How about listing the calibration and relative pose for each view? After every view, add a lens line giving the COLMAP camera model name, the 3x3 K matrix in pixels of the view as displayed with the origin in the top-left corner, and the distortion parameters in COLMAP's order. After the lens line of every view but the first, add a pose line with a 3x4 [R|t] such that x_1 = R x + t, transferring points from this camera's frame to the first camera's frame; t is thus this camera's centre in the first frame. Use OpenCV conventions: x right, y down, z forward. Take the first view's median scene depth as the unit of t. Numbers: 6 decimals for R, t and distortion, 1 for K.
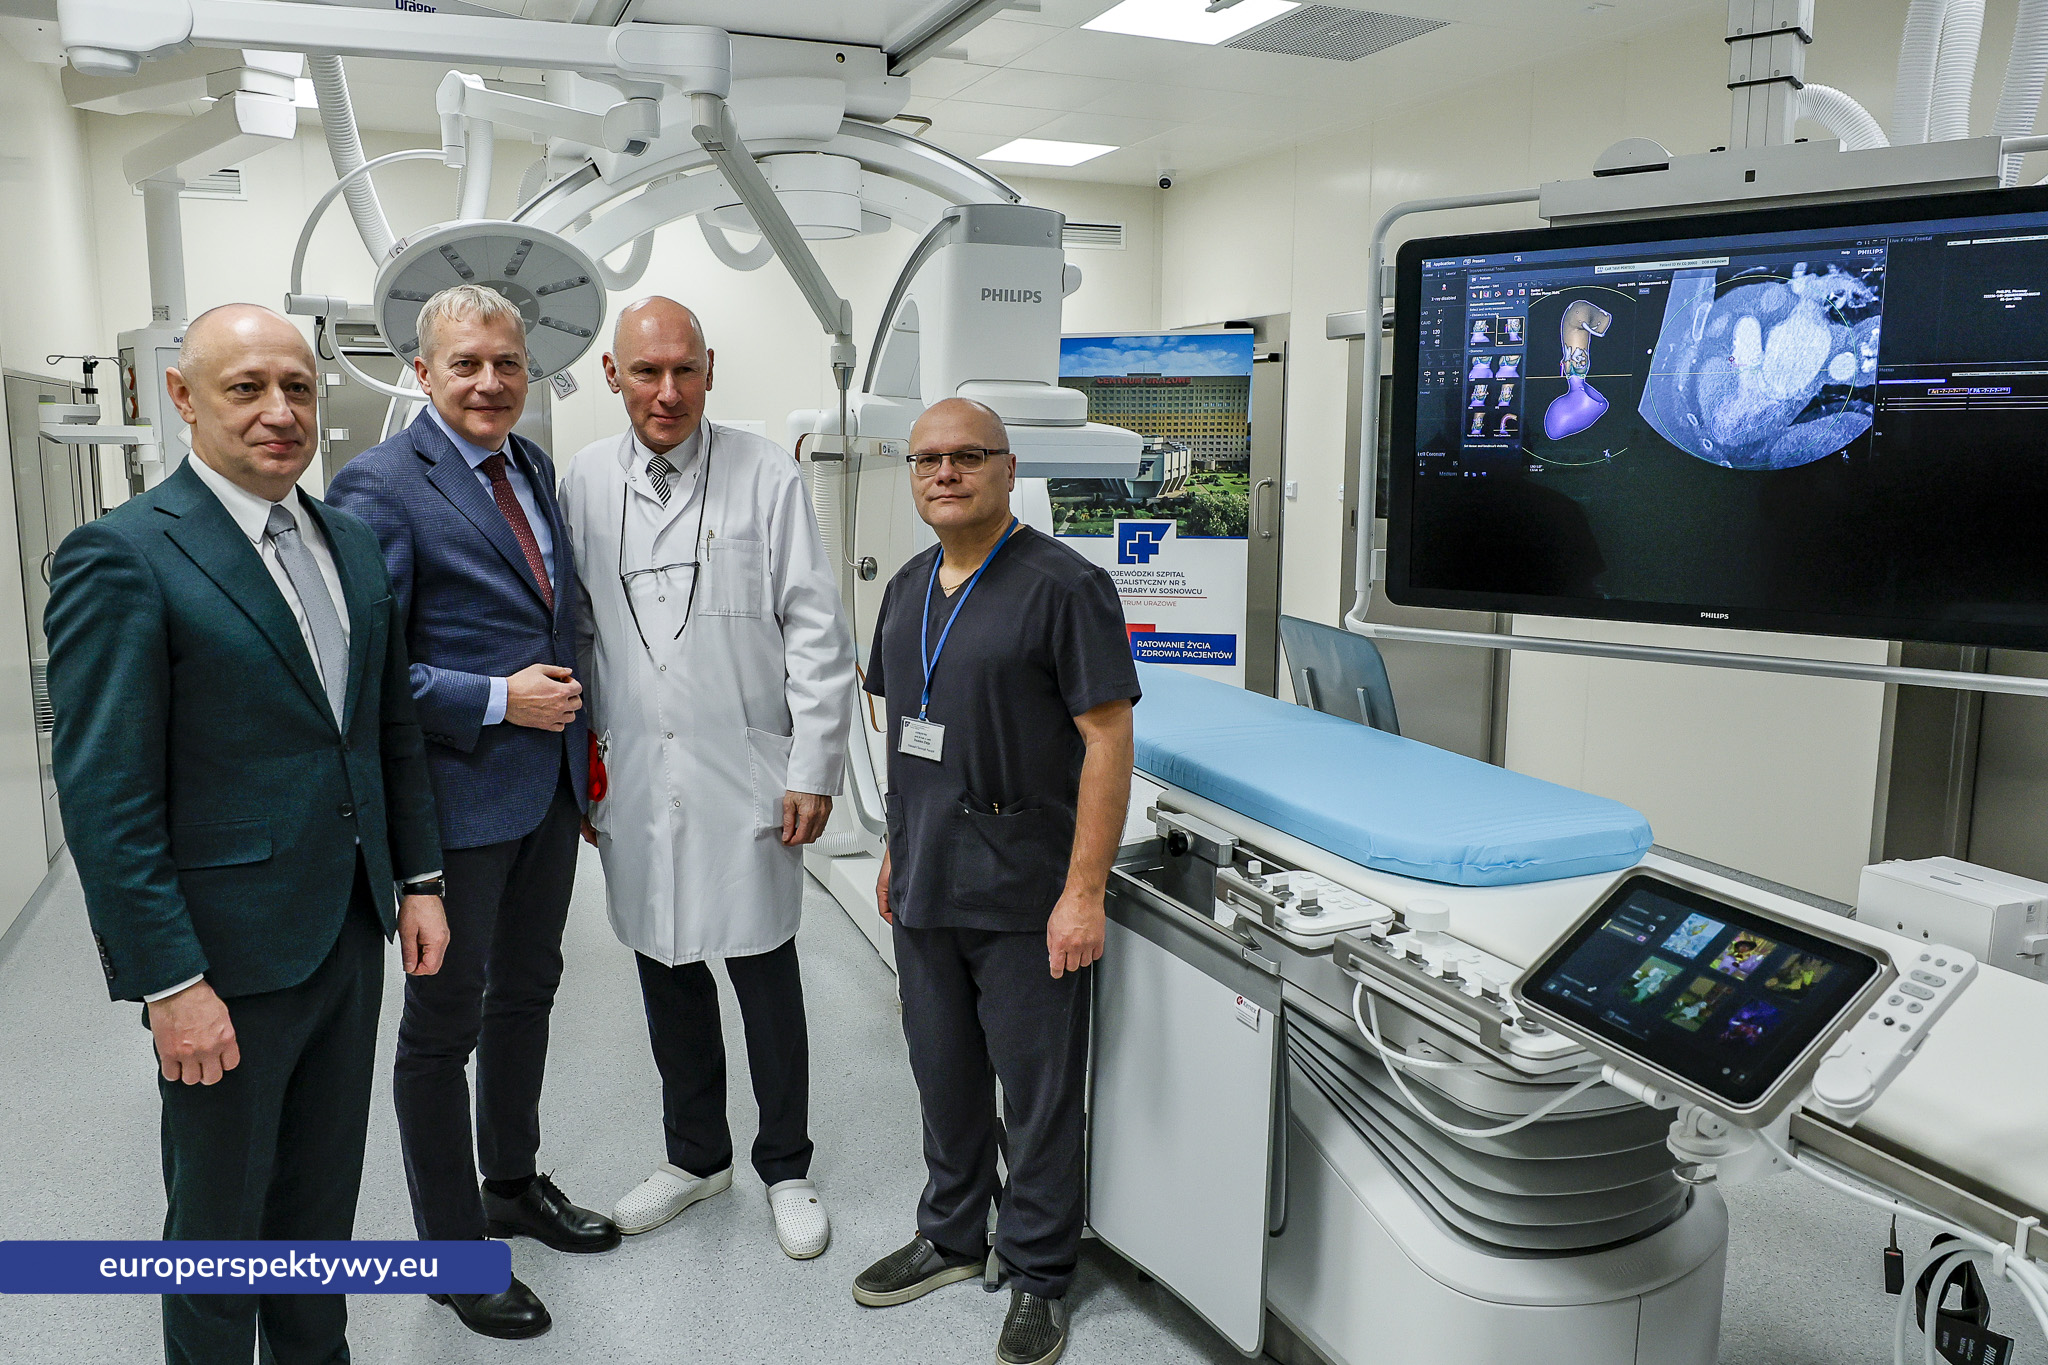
lens RADIAL K [[1484.8, 0, 961.6], [0, 1484.8, 637.7], [0, 0, 1]] dist [0.000316, -0.002964]
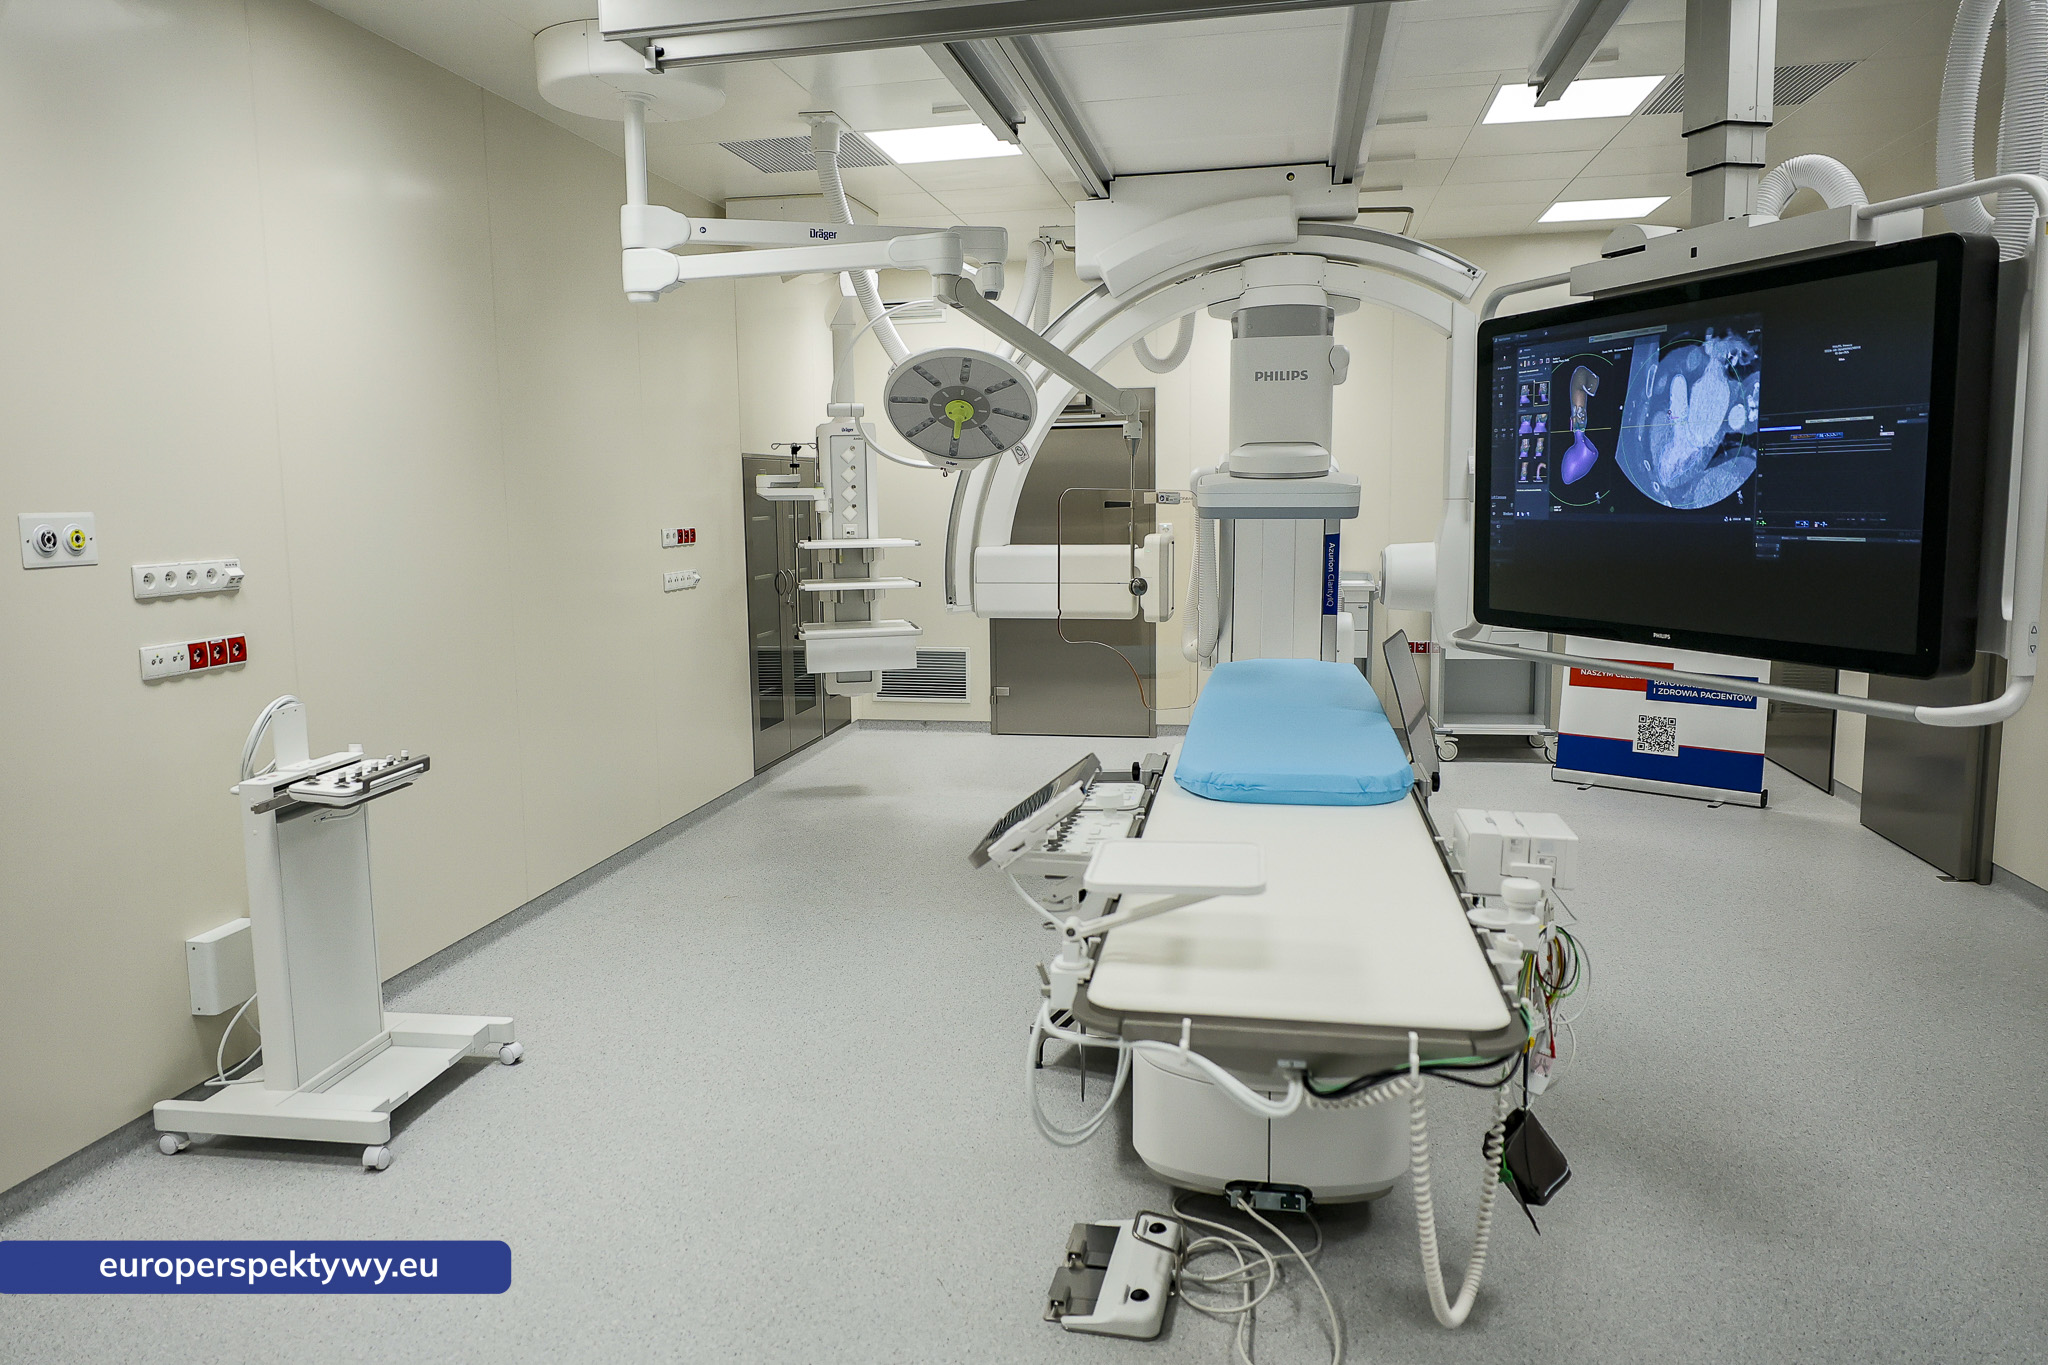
lens RADIAL K [[1439.5, 0, 957.0], [0, 1439.5, 677.8], [0, 0, 1]] dist [-0.001111, -0.003323]
pose [[0.824632, 0.056920, -0.562799, 0.644332], [-0.057083, 0.998219, 0.017317, 0.027224], [0.562783, 0.017846, 0.826412, -0.209553]]
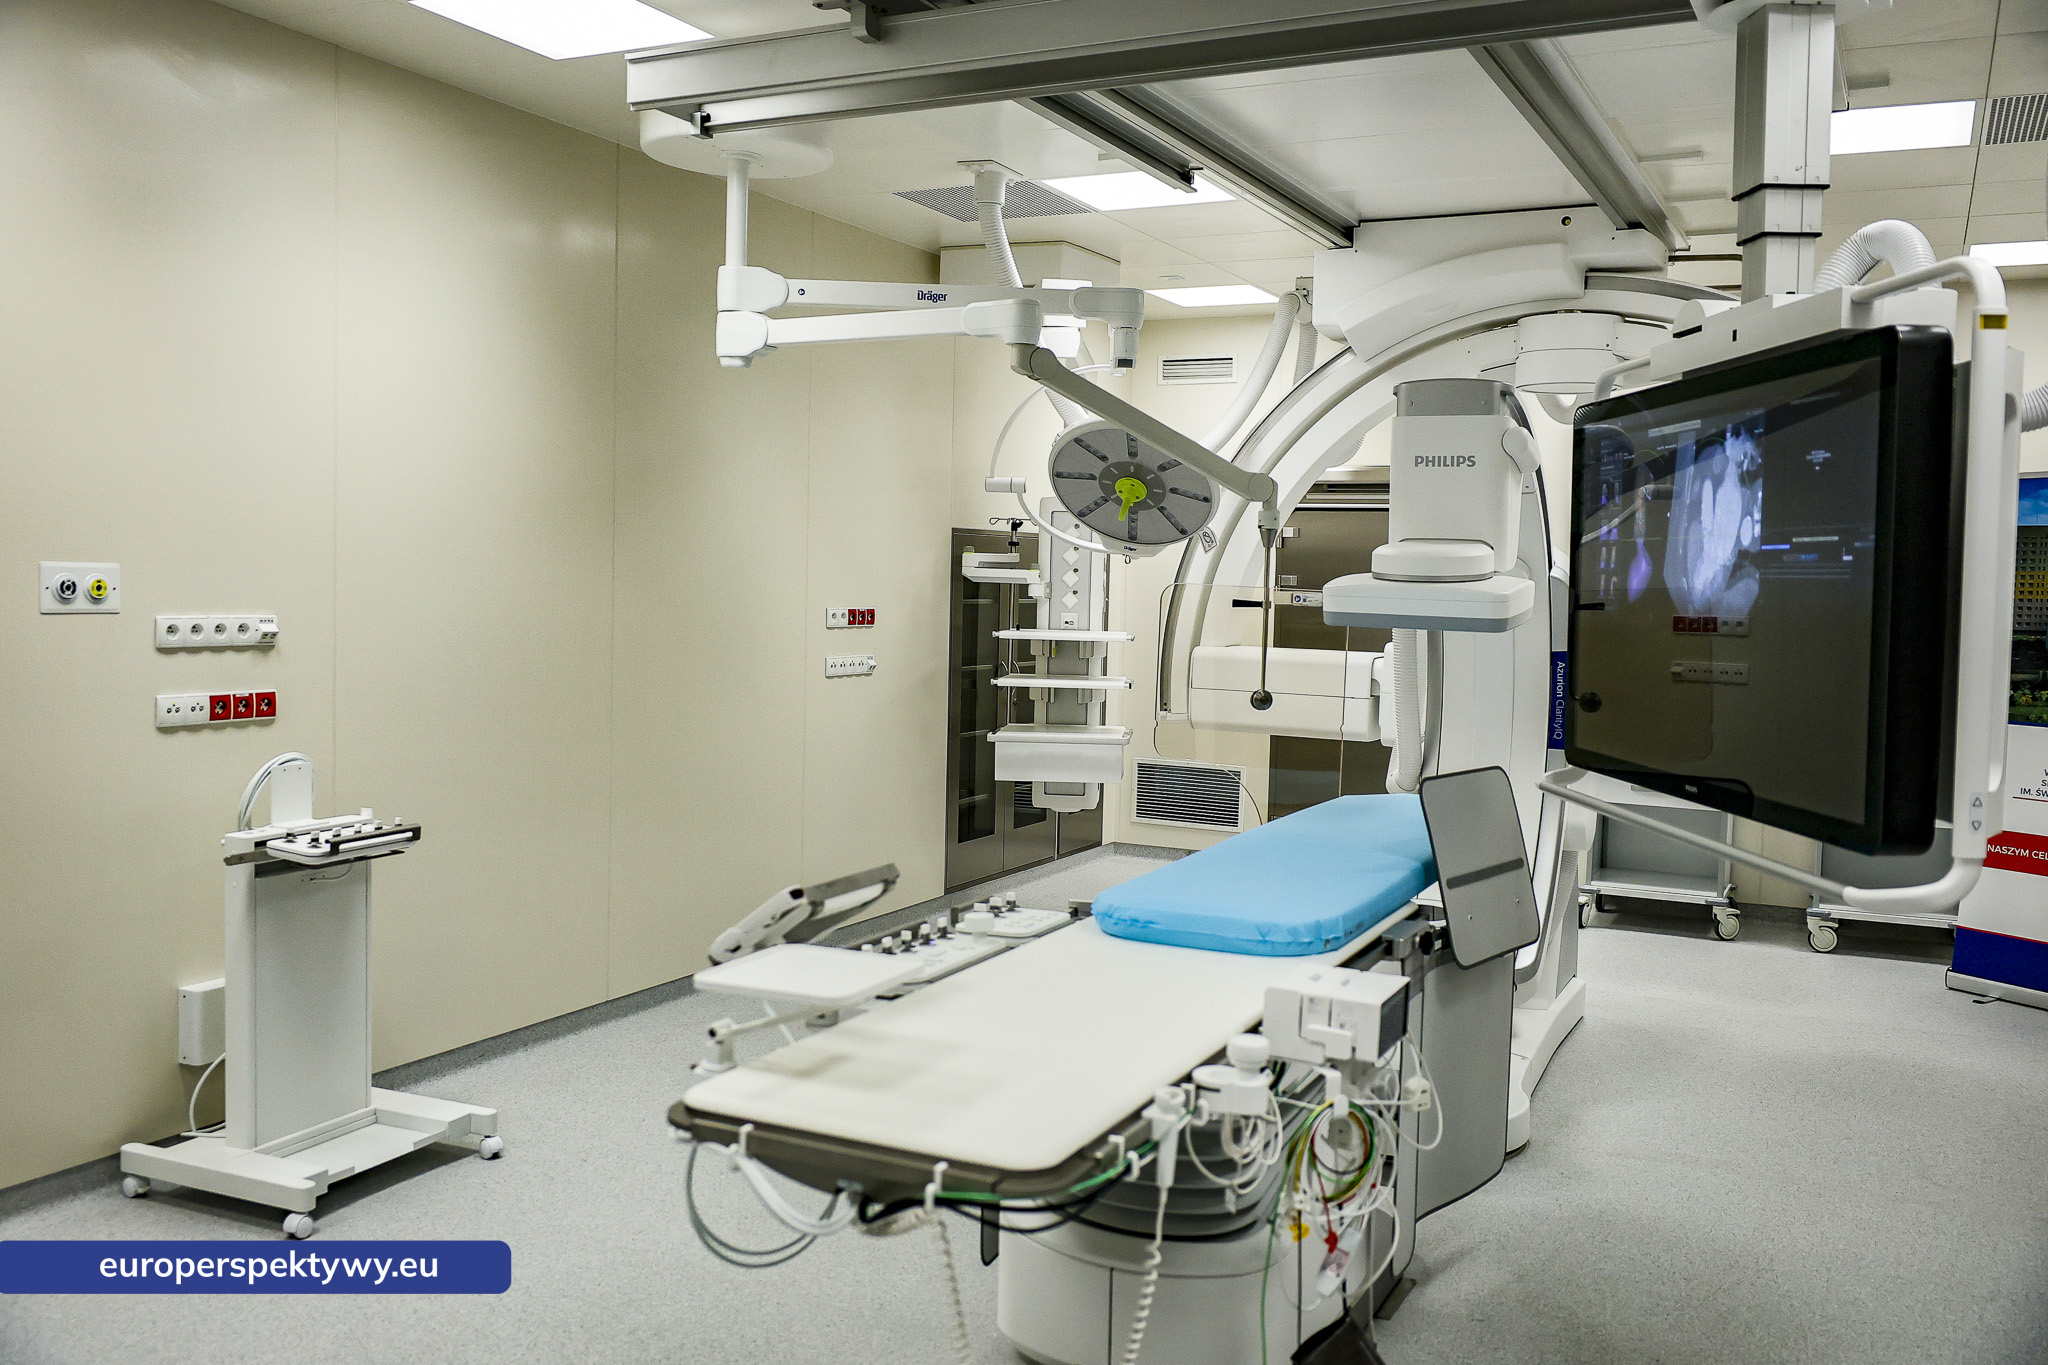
lens RADIAL K [[1760.9, 0, 1013.6], [0, 1760.9, 670.6], [0, 0, 1]] dist [-0.002441, -0.005552]
pose [[0.659293, 0.057743, -0.749666, 0.997285], [-0.124251, 0.991706, -0.032887, 0.000639], [0.741549, 0.114829, 0.660999, -0.070217]]
